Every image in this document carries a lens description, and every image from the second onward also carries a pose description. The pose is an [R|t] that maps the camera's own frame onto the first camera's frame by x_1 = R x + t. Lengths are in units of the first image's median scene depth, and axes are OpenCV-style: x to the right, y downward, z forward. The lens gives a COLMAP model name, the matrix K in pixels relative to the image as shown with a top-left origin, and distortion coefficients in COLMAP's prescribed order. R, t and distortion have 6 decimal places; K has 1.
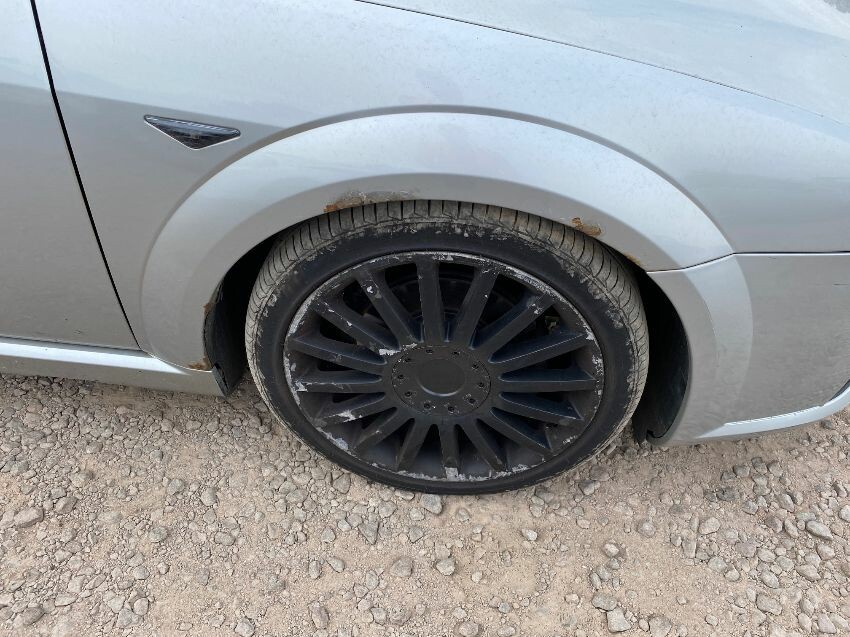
lens RADIAL K [[648.6, 0, 425.0], [0, 648.6, 318.5], [0, 0, 1]] dist [0.004353, -0.000866]
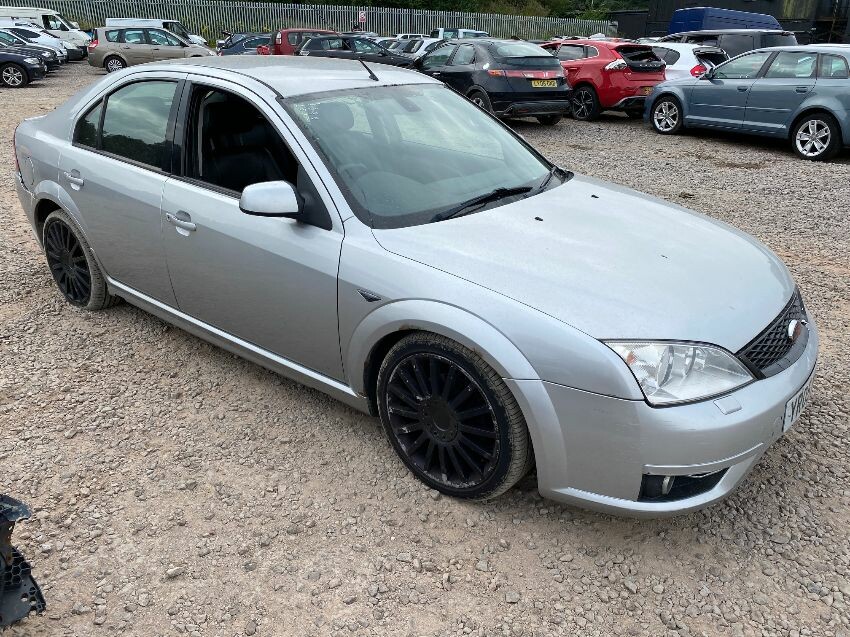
lens RADIAL K [[648.6, 0, 425.0], [0, 648.6, 318.5], [0, 0, 1]] dist [0.004353, -0.000866]
pose [[0.829421, 0.163036, -0.534303, 1.088617], [-0.340947, 0.905400, -0.252994, 0.352403], [0.442511, 0.392007, 0.806545, -0.936496]]
